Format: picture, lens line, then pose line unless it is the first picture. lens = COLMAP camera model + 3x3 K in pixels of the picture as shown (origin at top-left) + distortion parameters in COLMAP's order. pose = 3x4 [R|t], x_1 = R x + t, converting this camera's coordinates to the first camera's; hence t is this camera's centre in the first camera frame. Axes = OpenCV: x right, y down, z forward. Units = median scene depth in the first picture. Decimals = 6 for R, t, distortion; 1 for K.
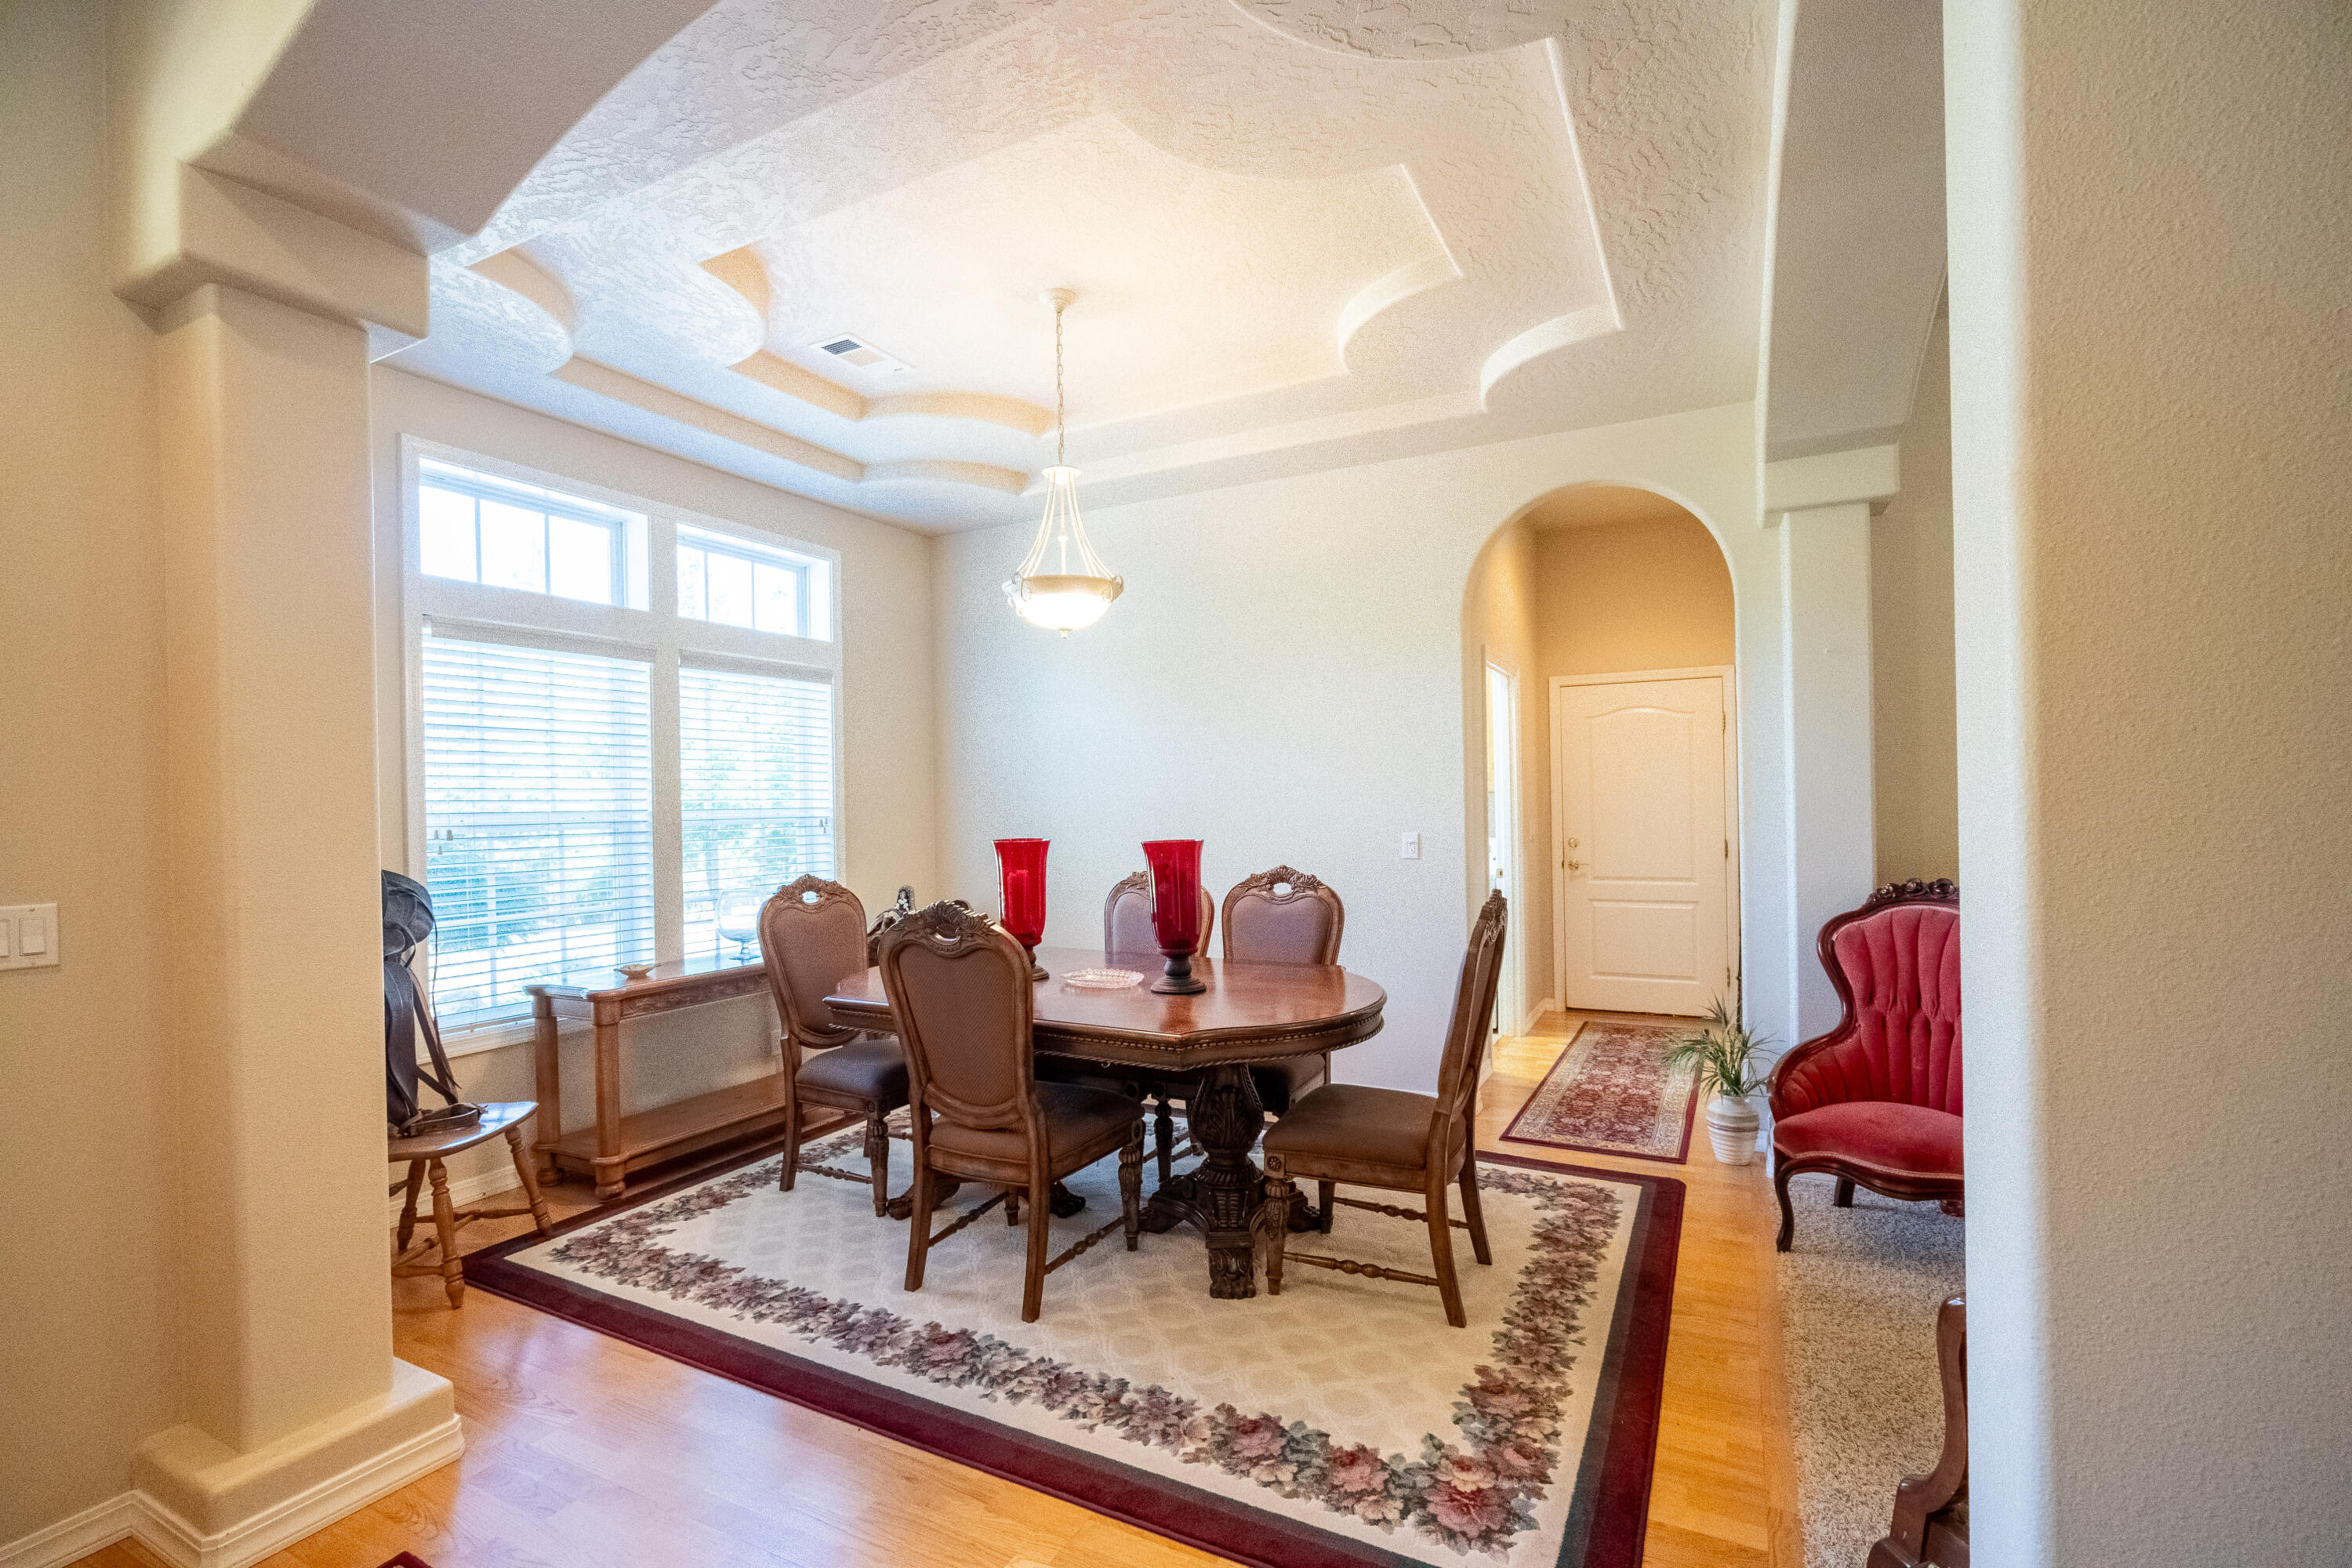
lens RADIAL K [[1058.5, 0, 1180.0], [0, 1058.5, 793.8], [0, 0, 1]] dist [-0.005044, 0.000130]
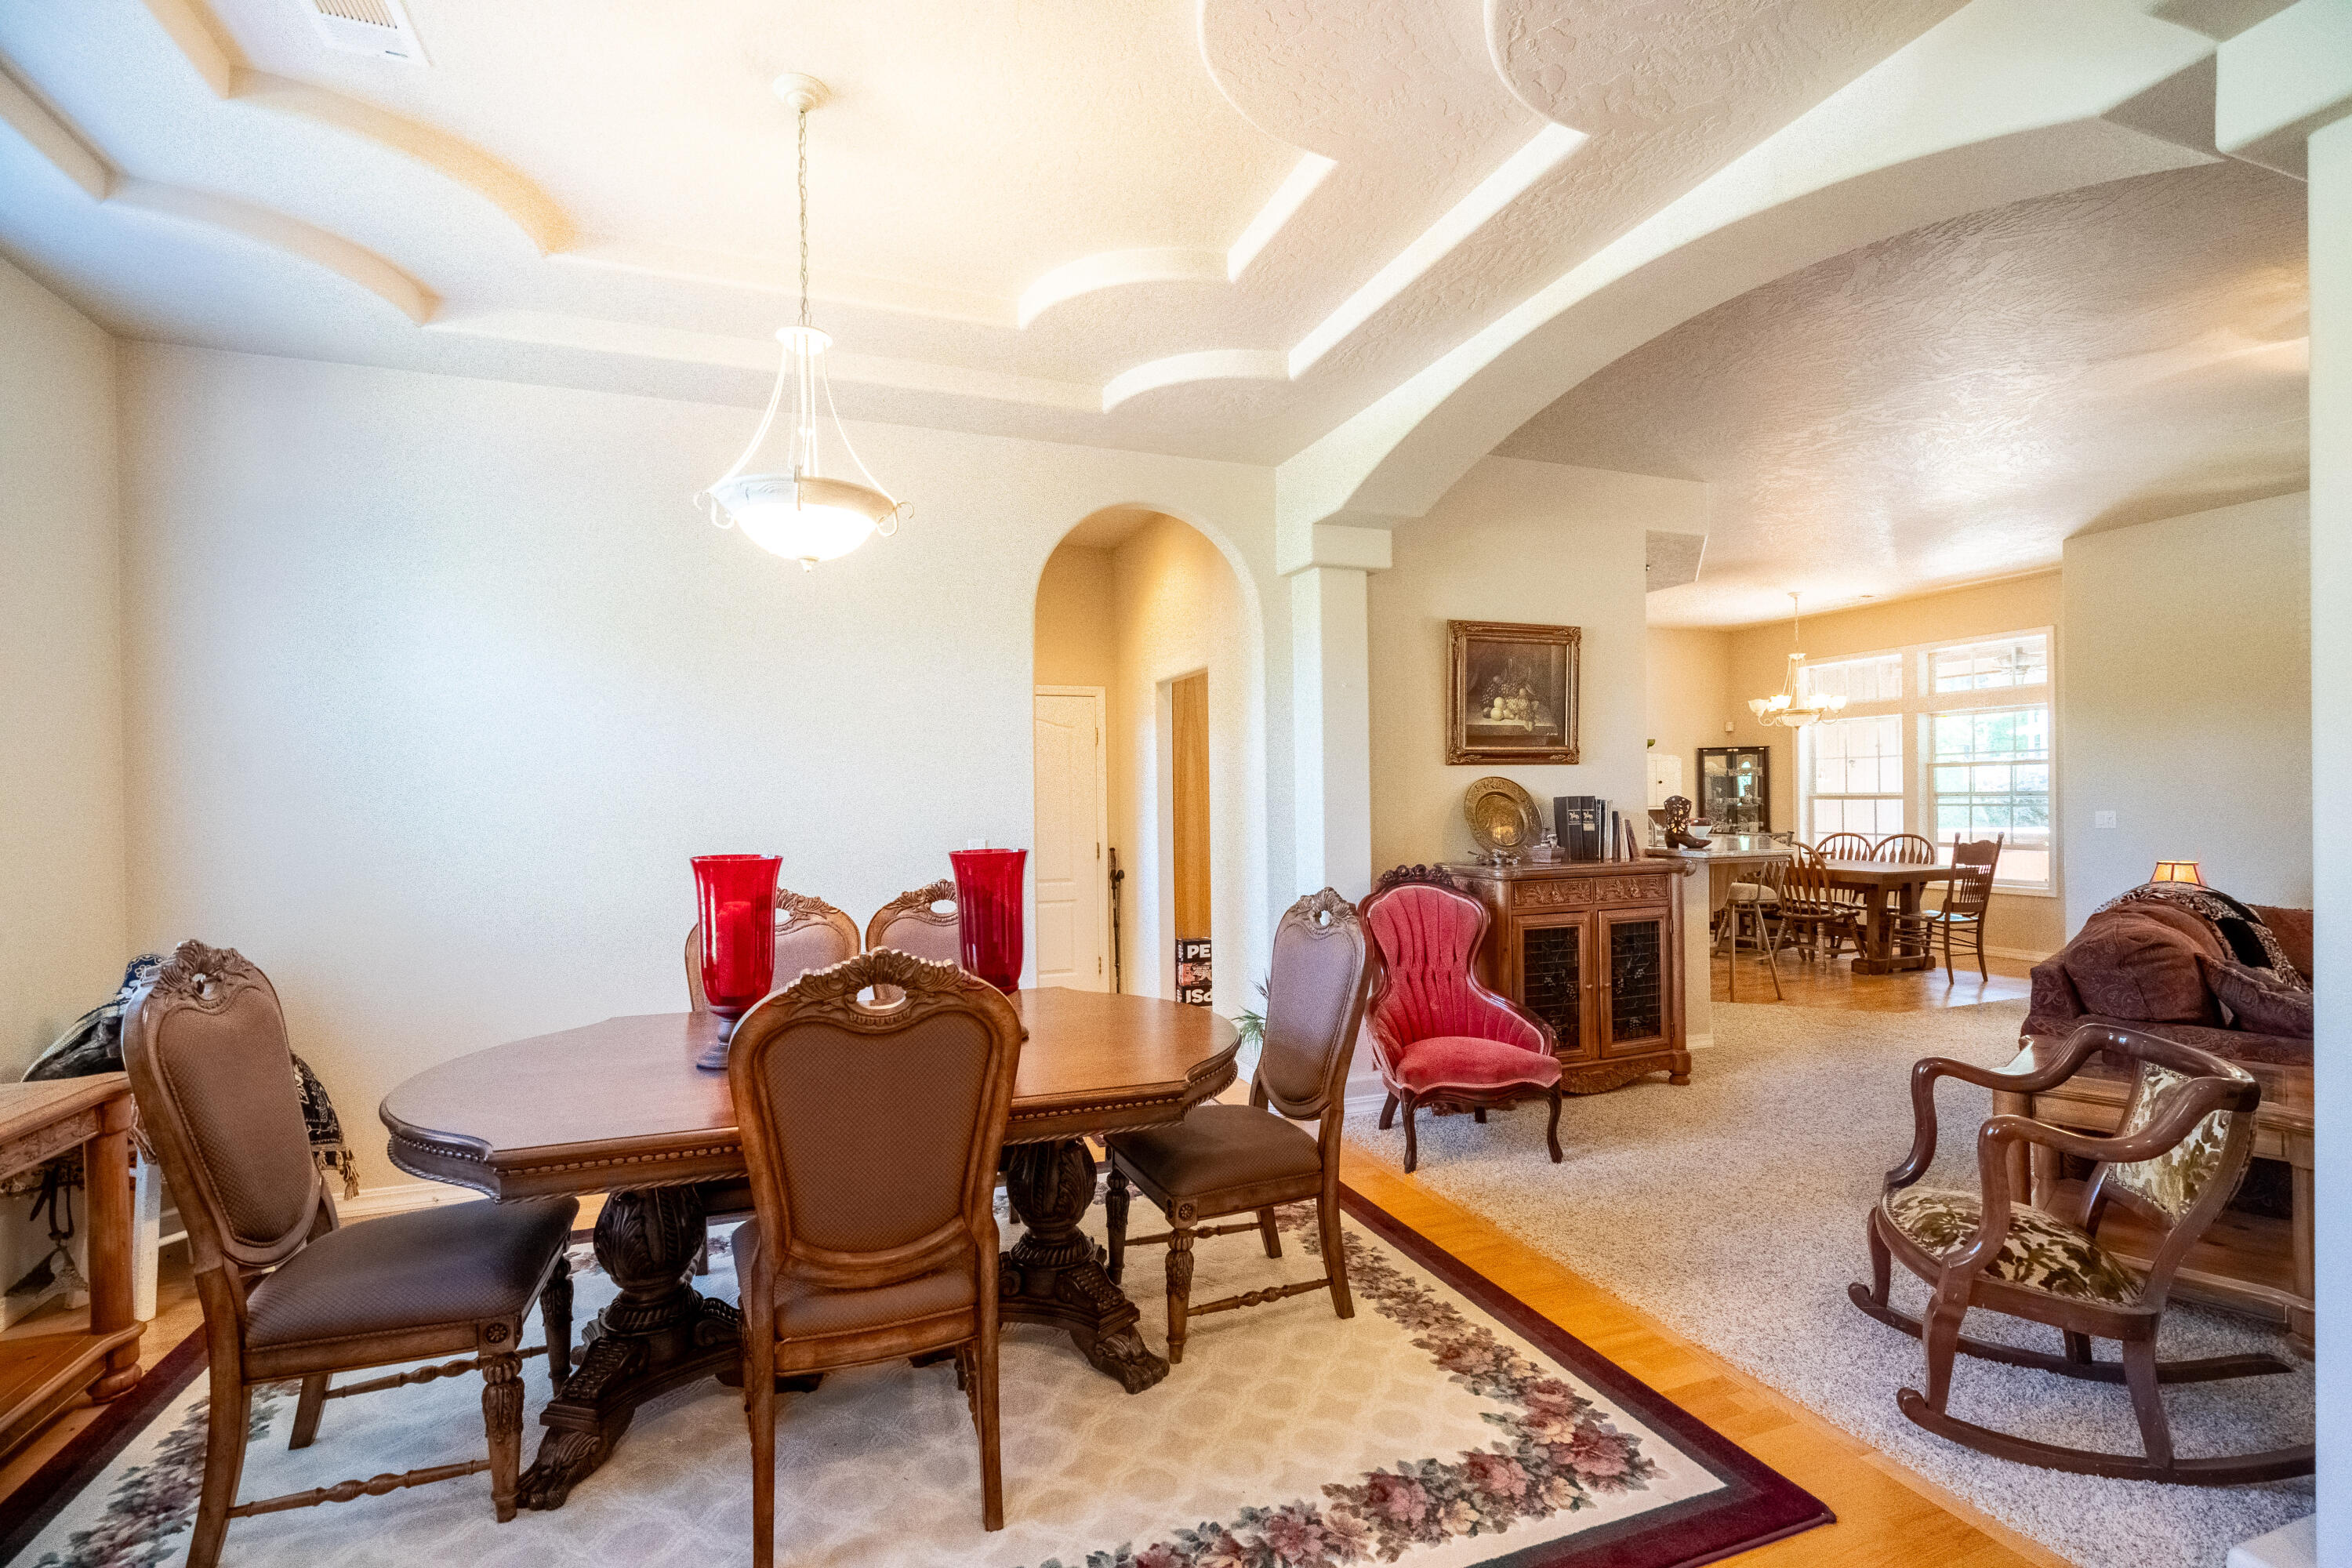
lens RADIAL K [[1058.5, 0, 1180.0], [0, 1058.5, 793.8], [0, 0, 1]] dist [-0.005044, 0.000130]
pose [[0.661584, 0.013595, 0.749748, -0.604278], [-0.006336, 0.999901, -0.012540, 0.013217], [-0.749845, 0.003546, 0.661604, 0.438433]]
